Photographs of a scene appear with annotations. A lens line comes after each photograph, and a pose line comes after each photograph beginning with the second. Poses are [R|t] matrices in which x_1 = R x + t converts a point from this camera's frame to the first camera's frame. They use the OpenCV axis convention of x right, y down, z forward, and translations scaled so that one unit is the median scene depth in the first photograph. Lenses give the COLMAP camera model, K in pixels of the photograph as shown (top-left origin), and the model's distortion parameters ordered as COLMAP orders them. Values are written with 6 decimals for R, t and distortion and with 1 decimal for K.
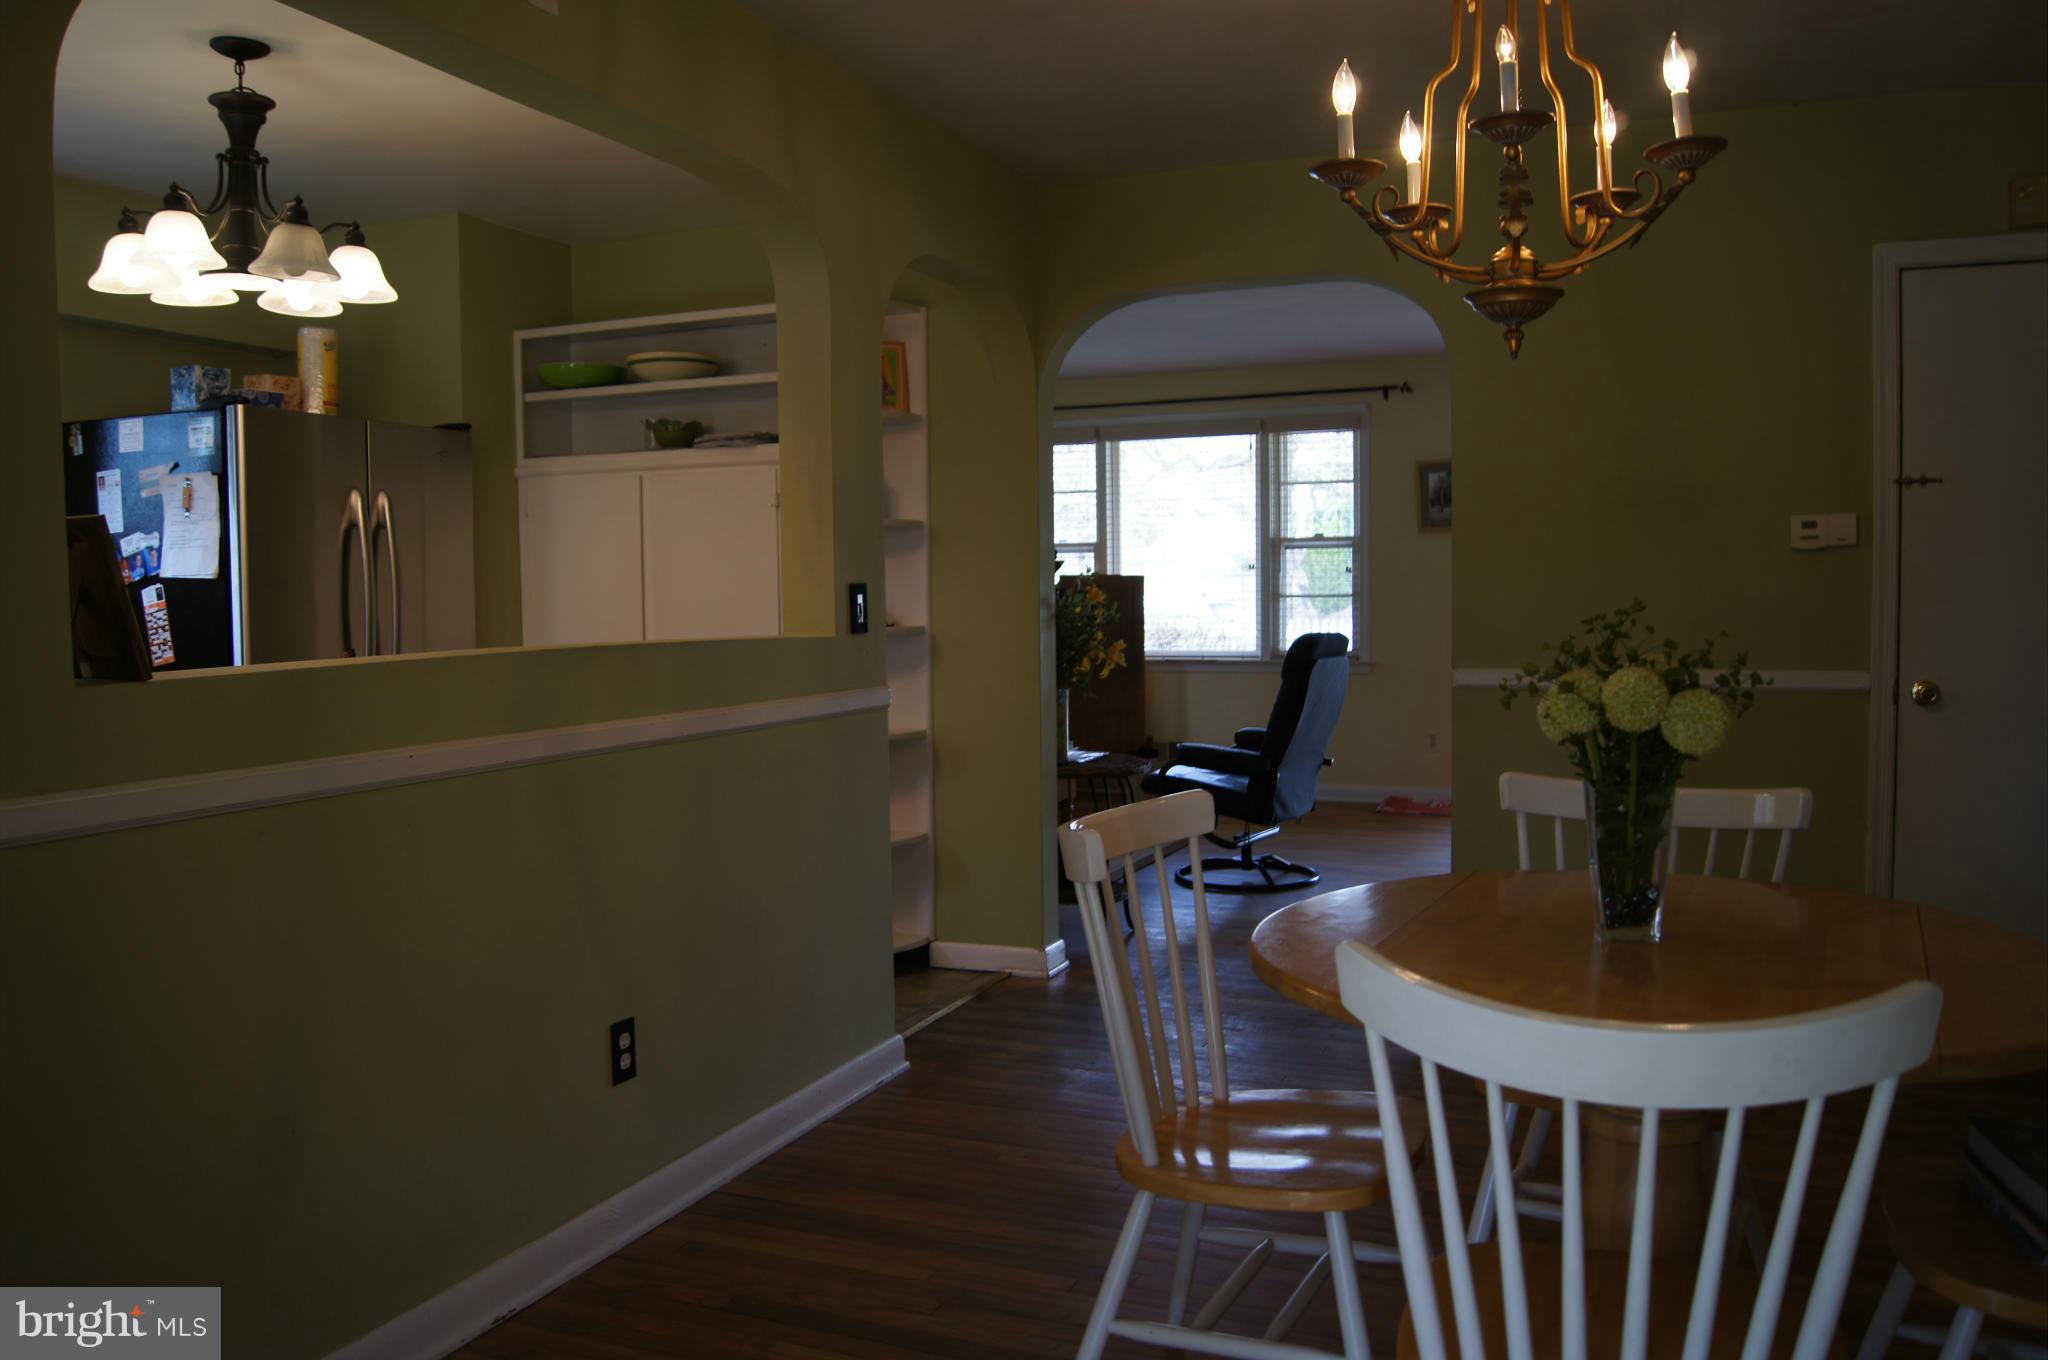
lens RADIAL K [[1567.4, 0, 1011.0], [0, 1567.4, 667.5], [0, 0, 1]] dist [-0.083834, 0.007826]
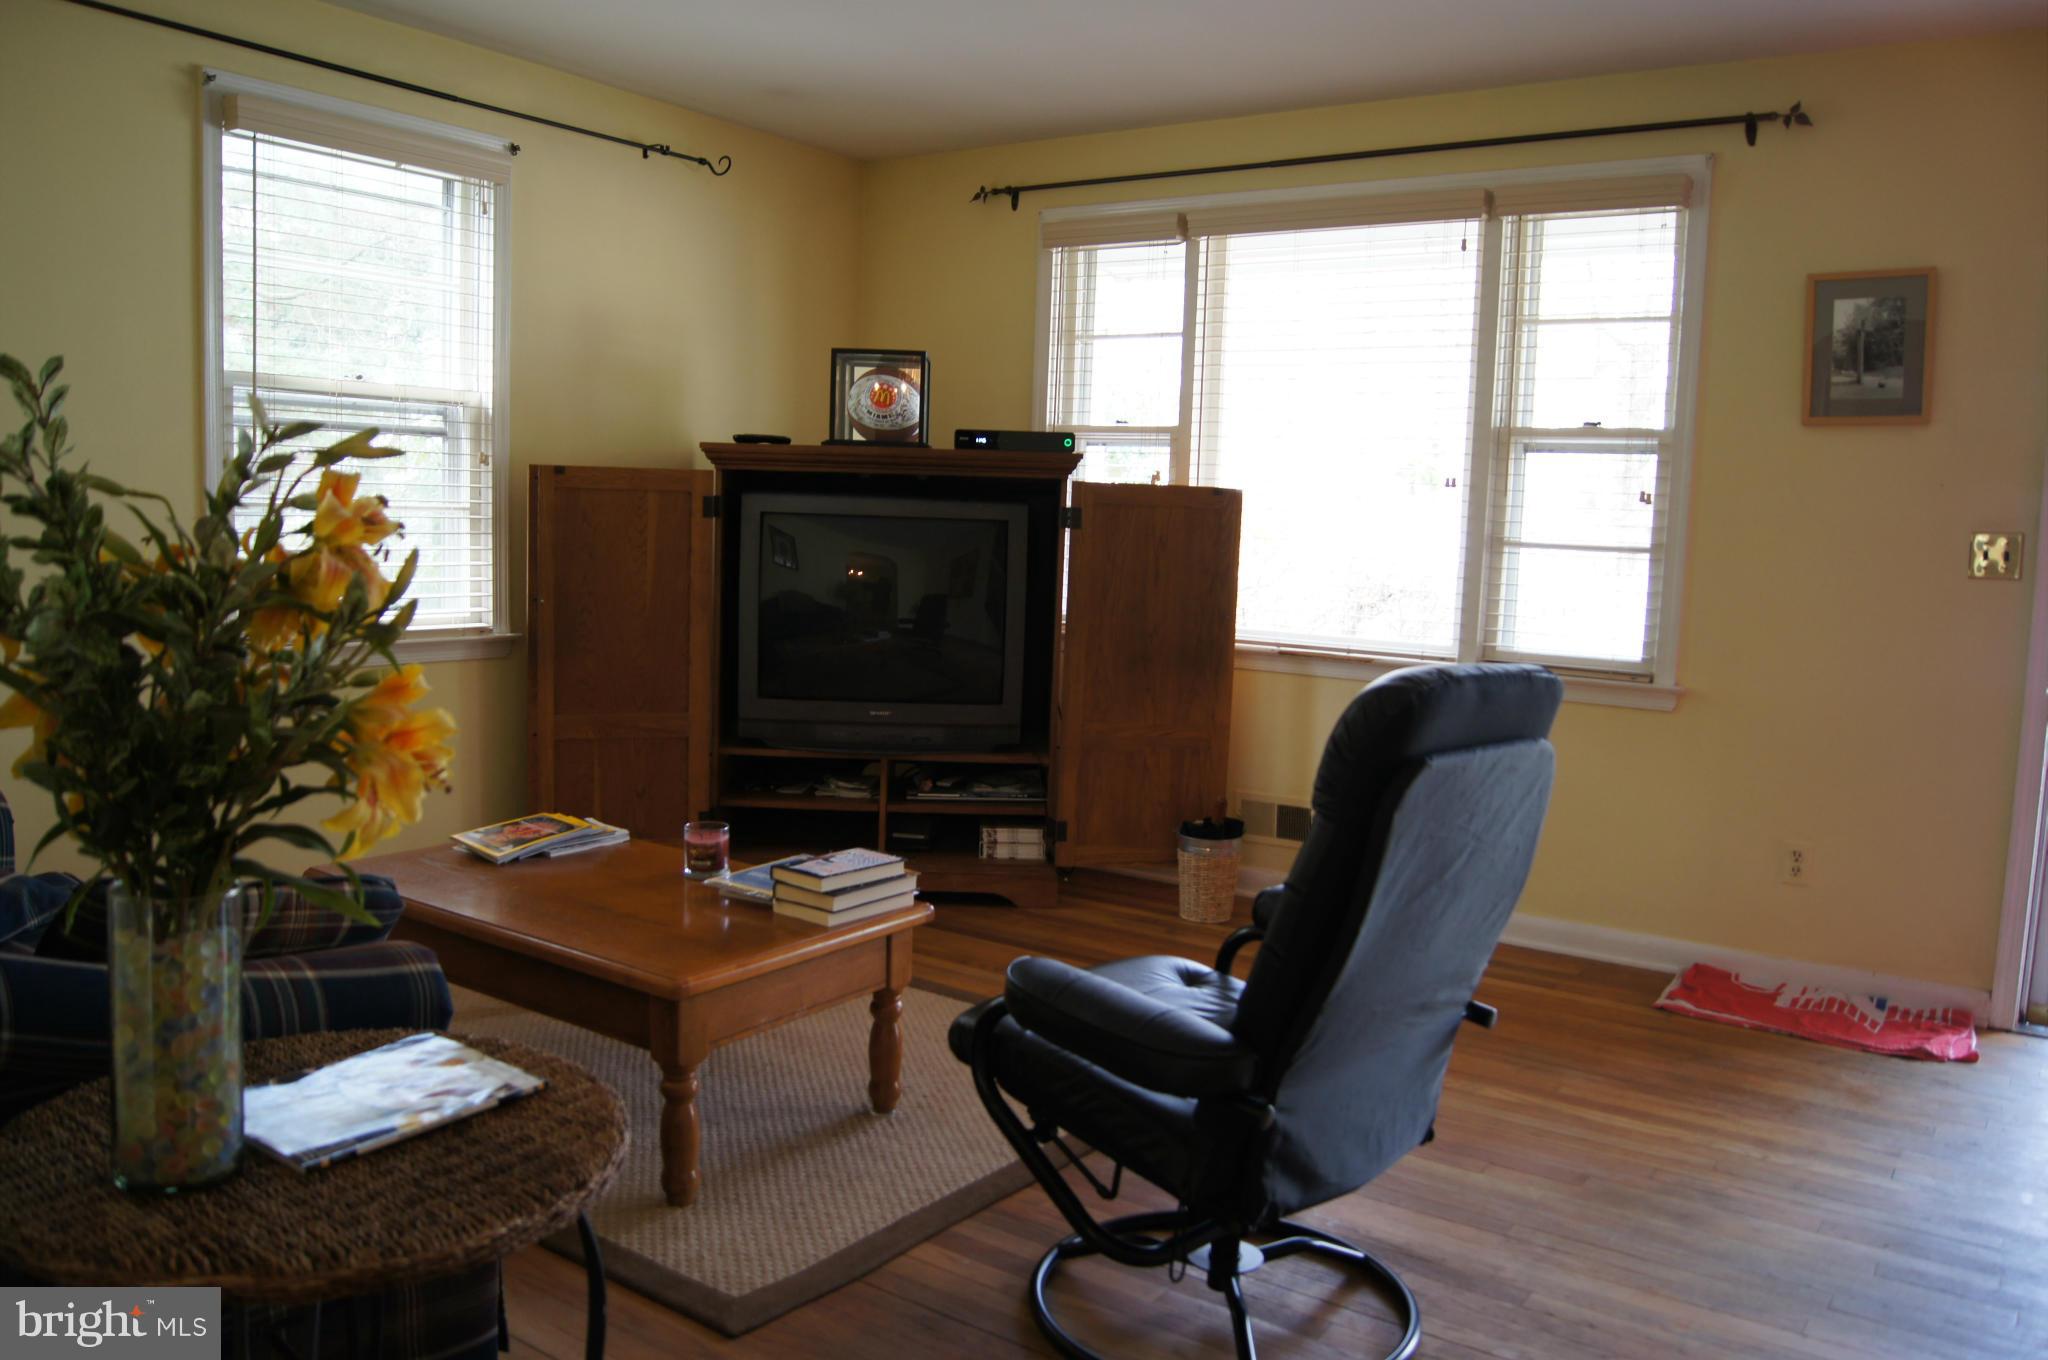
lens RADIAL K [[1567.4, 0, 1025.9], [0, 1567.4, 684.8], [0, 0, 1]] dist [-0.083834, 0.007826]
pose [[0.977887, 0.069987, -0.197076, 0.123271], [-0.057998, 0.996134, 0.065973, -0.024228], [0.200932, -0.053084, 0.978166, 0.474775]]
